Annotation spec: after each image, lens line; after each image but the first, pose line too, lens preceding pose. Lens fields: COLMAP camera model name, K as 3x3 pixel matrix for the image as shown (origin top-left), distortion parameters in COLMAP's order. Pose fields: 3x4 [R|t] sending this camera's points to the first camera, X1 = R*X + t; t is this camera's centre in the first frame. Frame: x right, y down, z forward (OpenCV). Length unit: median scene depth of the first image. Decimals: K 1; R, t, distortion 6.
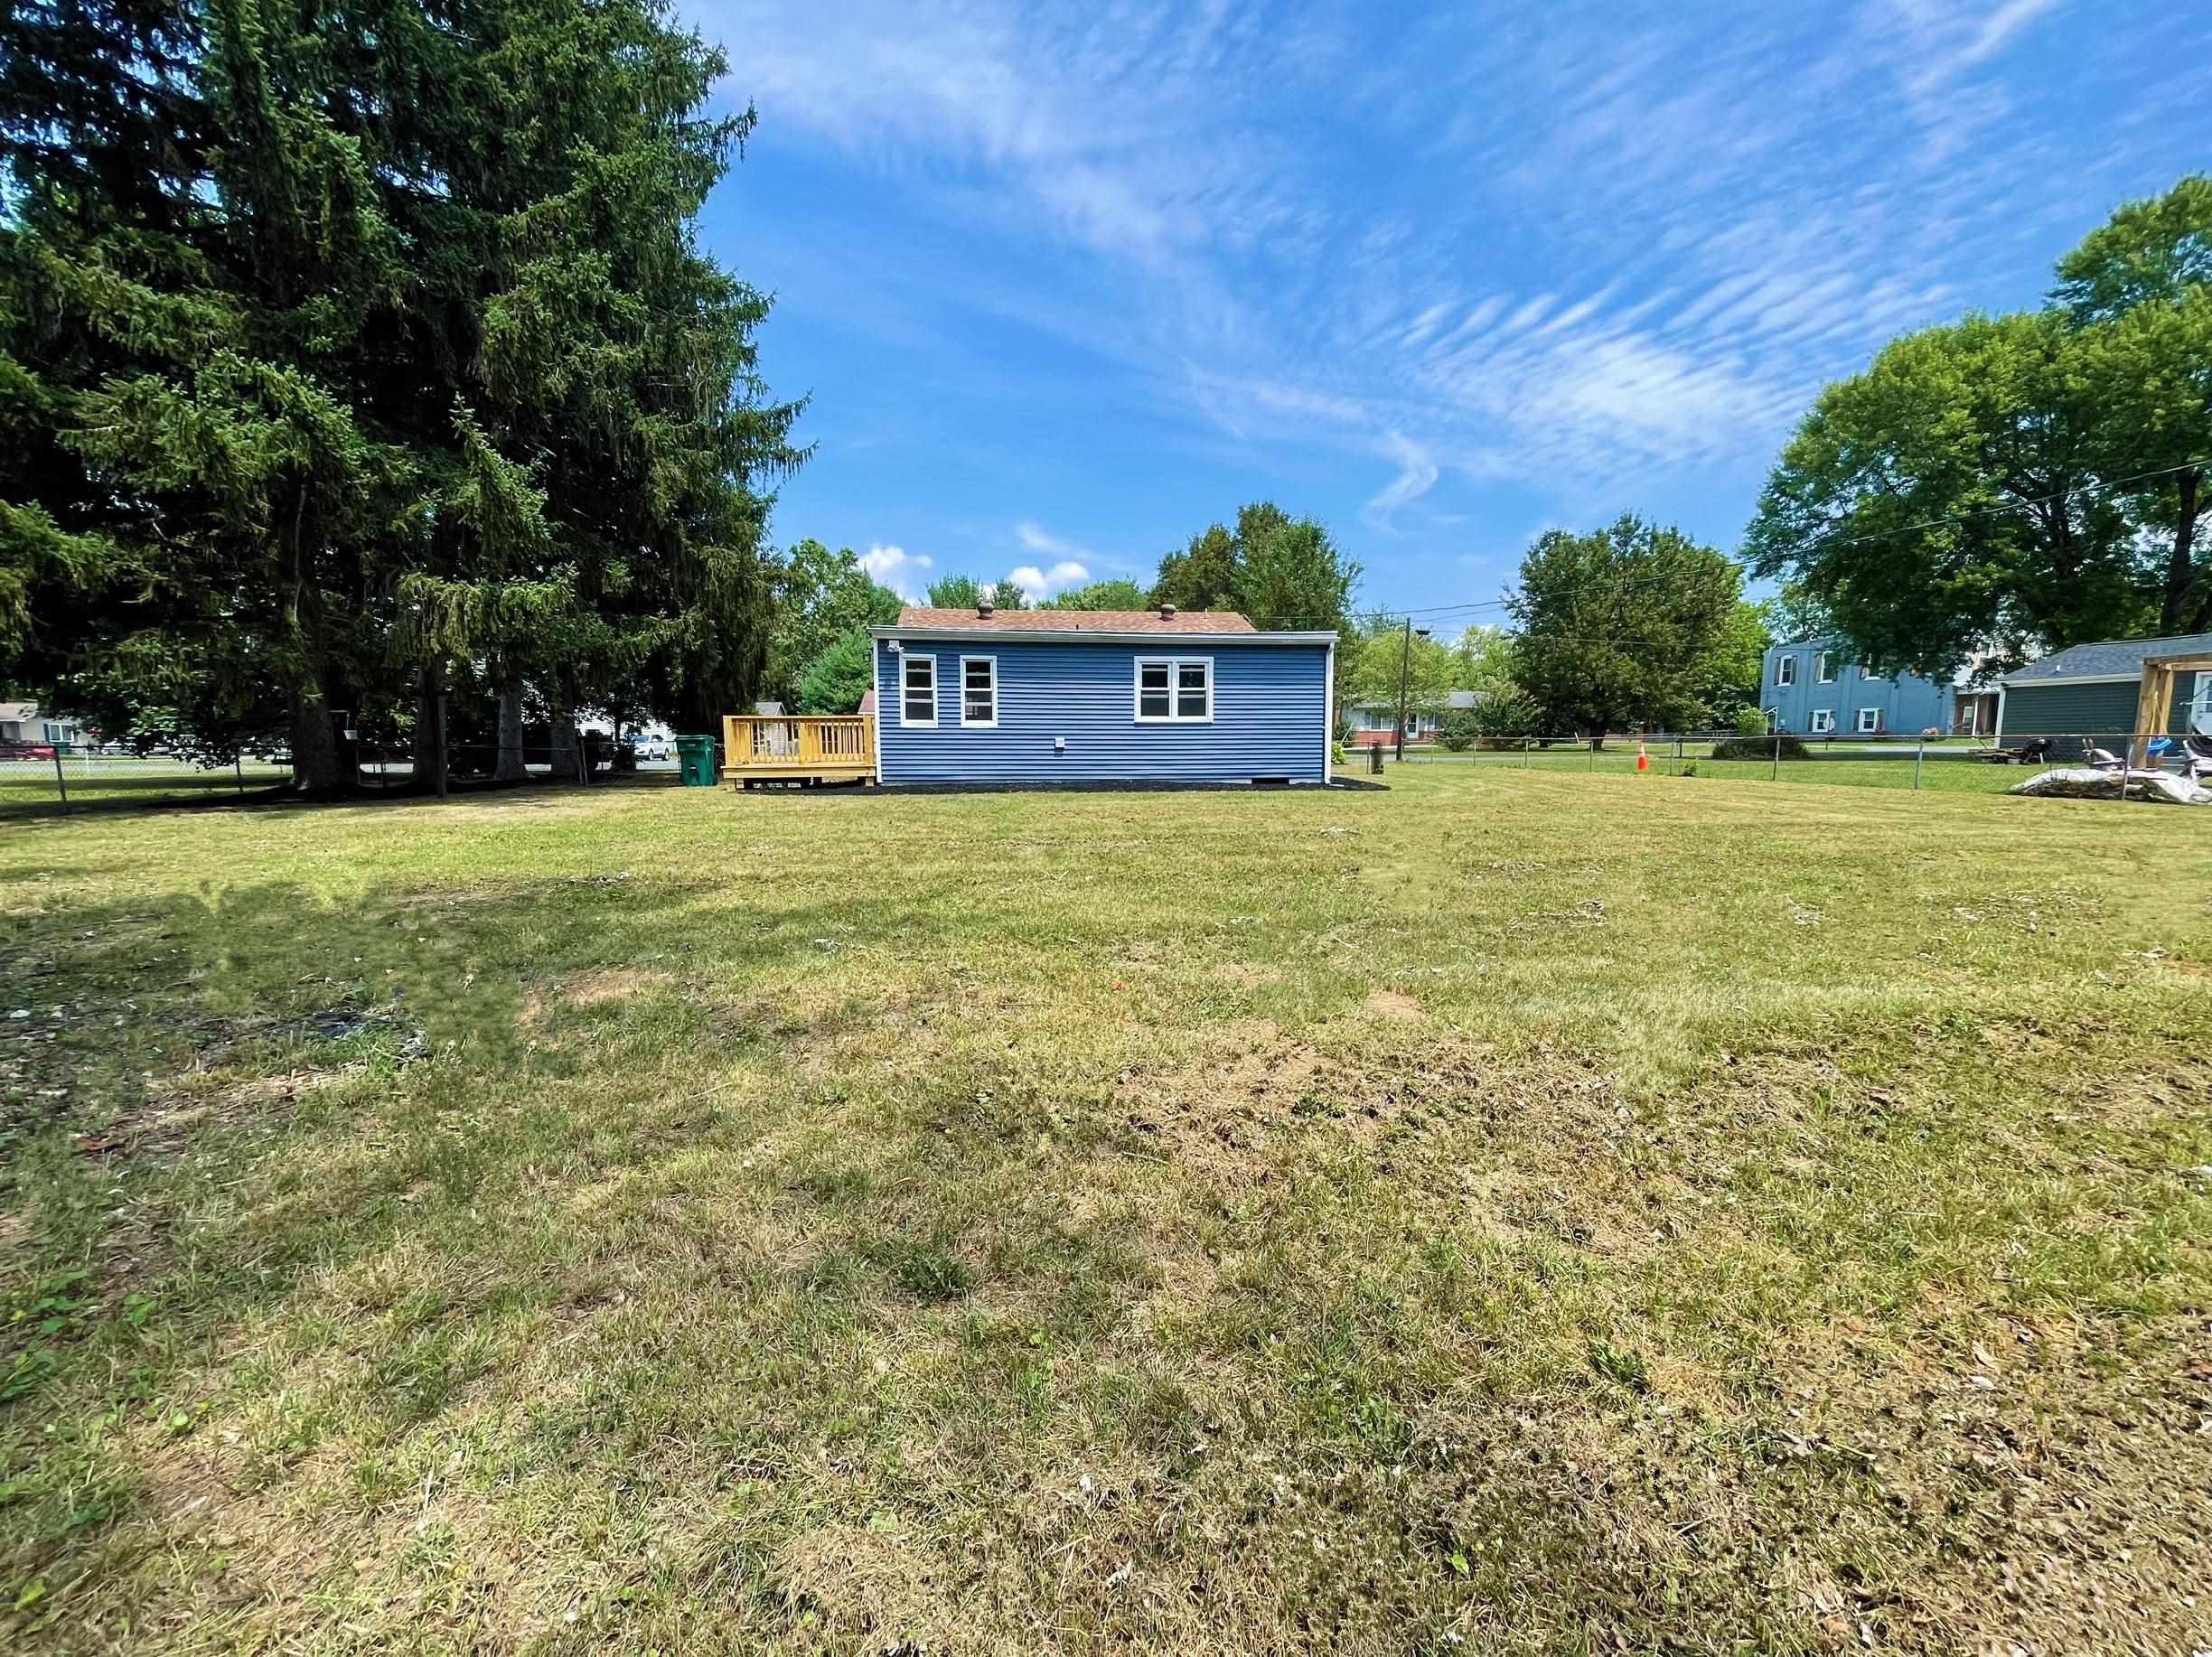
lens RADIAL K [[897.4, 0, 1095.2], [0, 897.4, 835.5], [0, 0, 1]] dist [-0.000774, -0.000099]
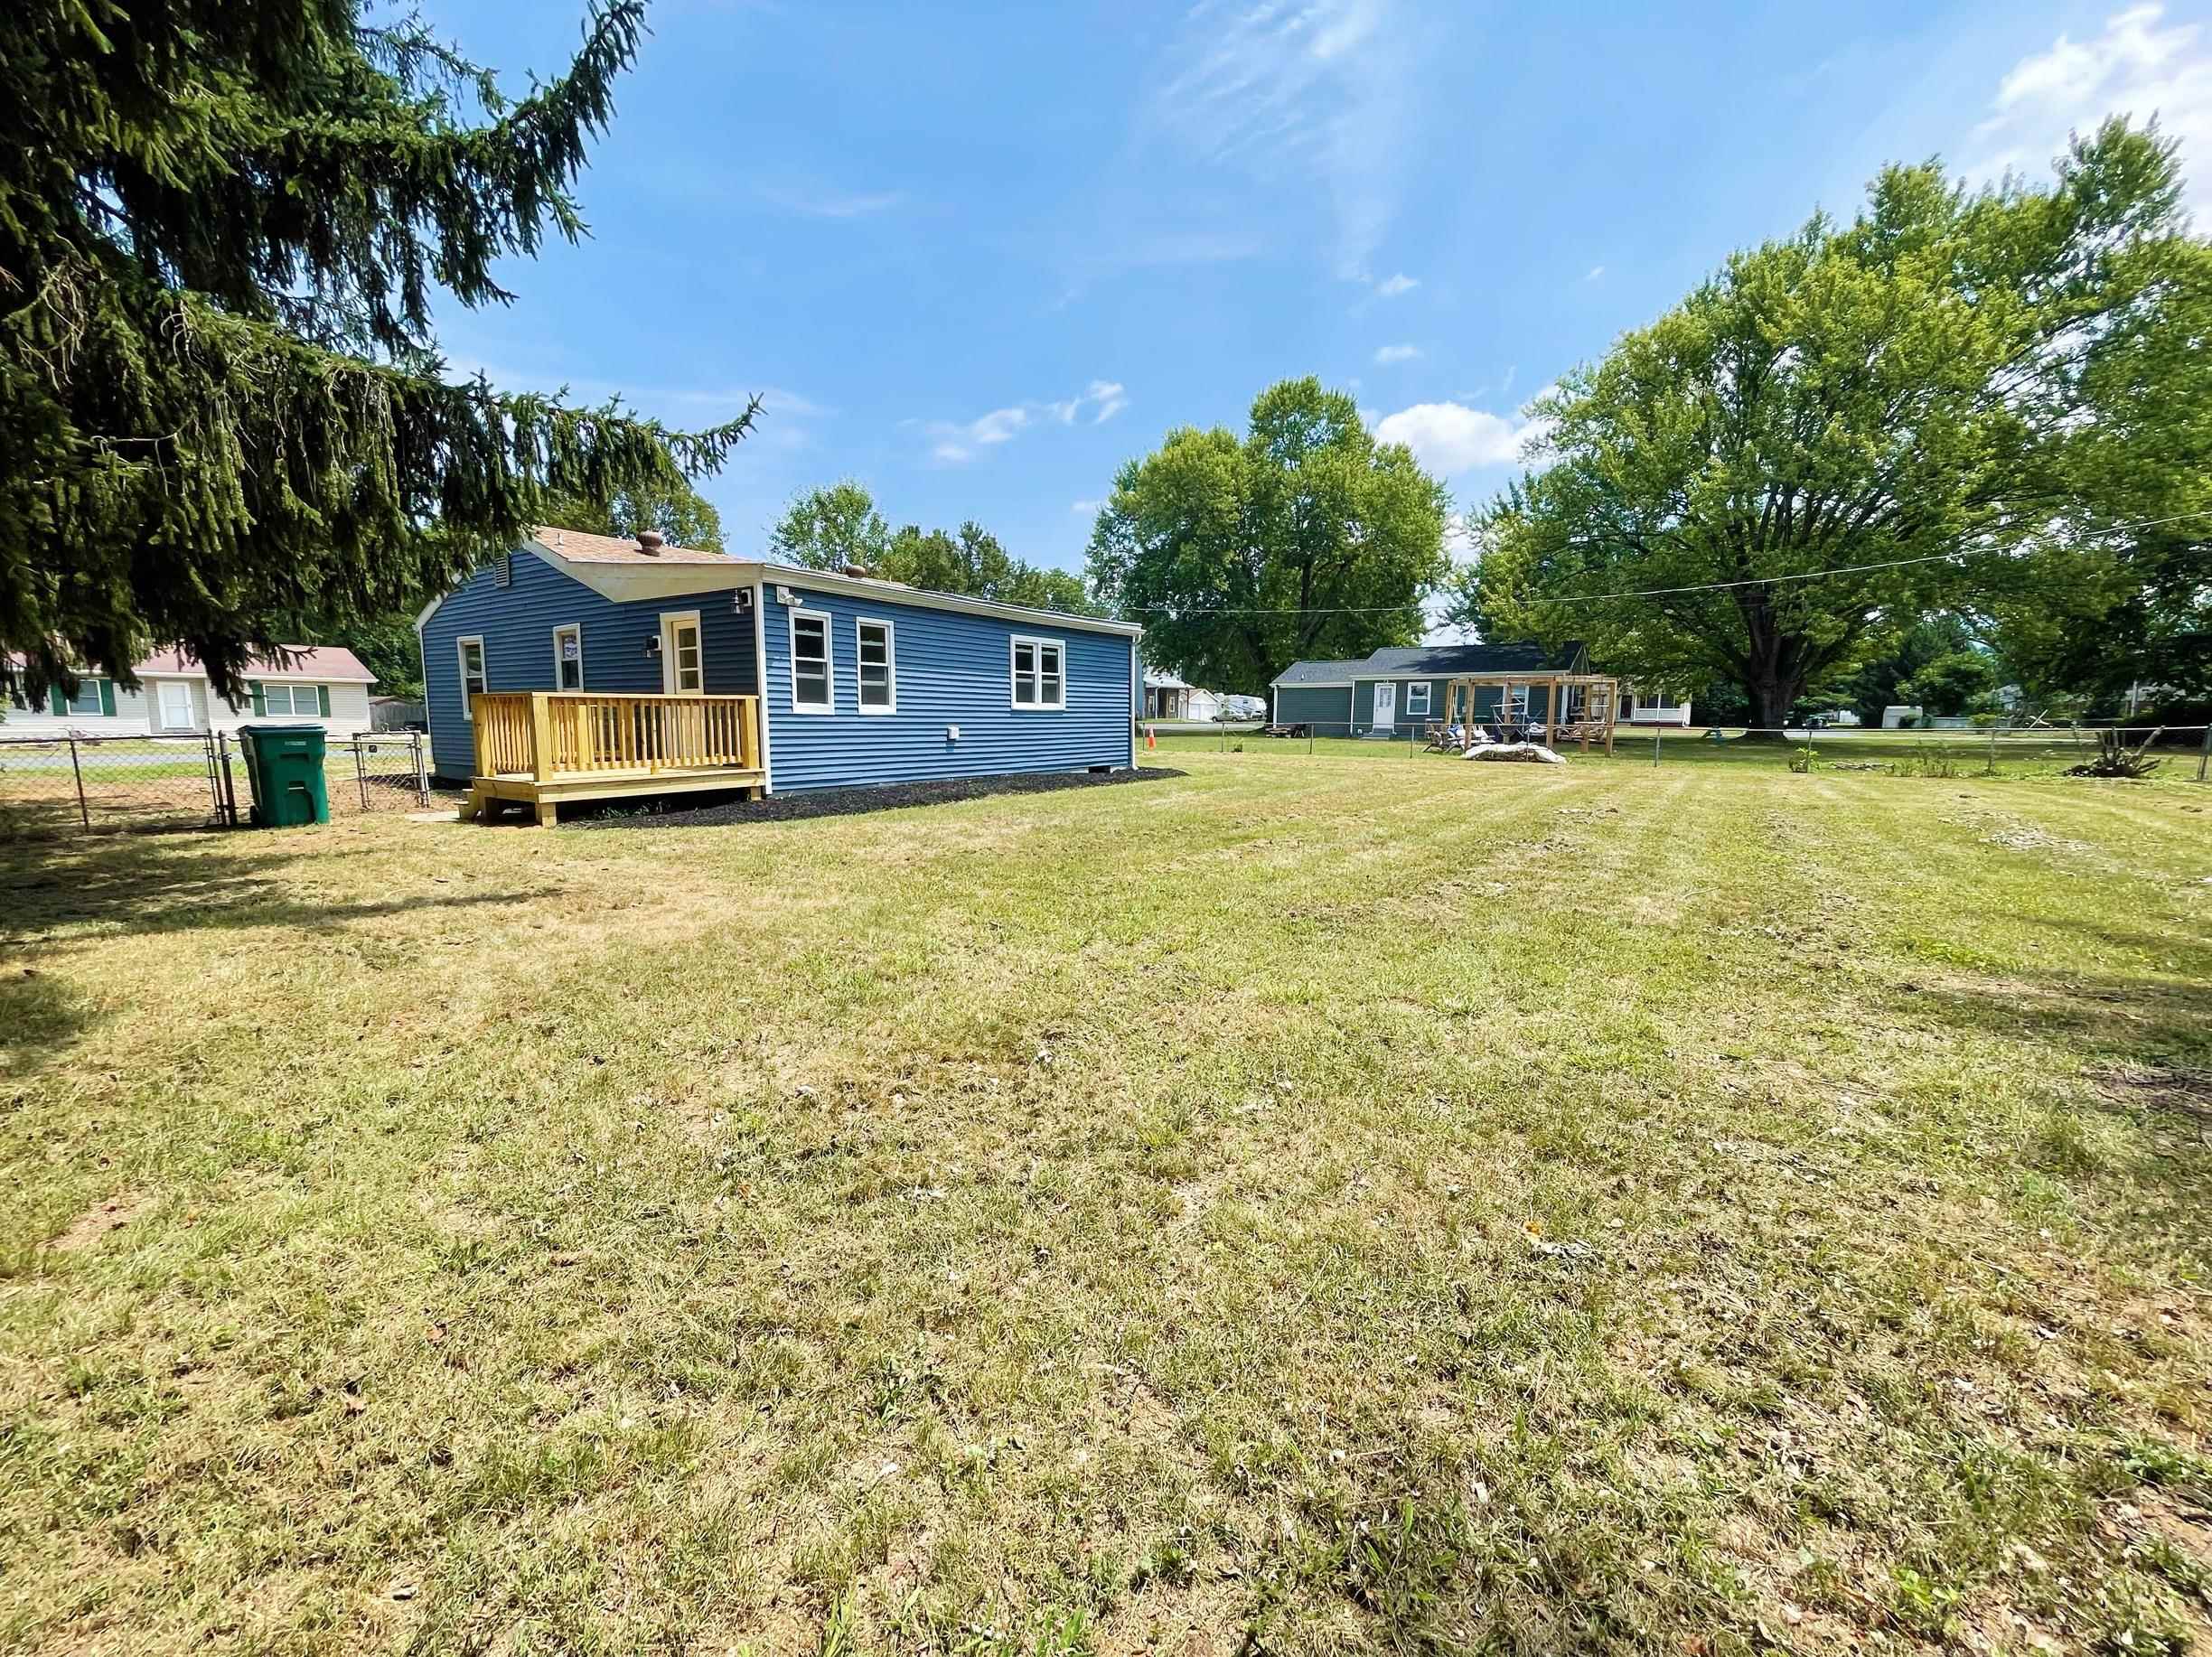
lens RADIAL K [[897.4, 0, 1095.2], [0, 897.4, 835.5], [0, 0, 1]] dist [-0.000774, -0.000099]
pose [[0.653338, -0.095120, 0.751067, -0.590033], [0.071870, 0.995388, 0.063544, -0.053184], [-0.753647, 0.012464, 0.657161, 0.362837]]
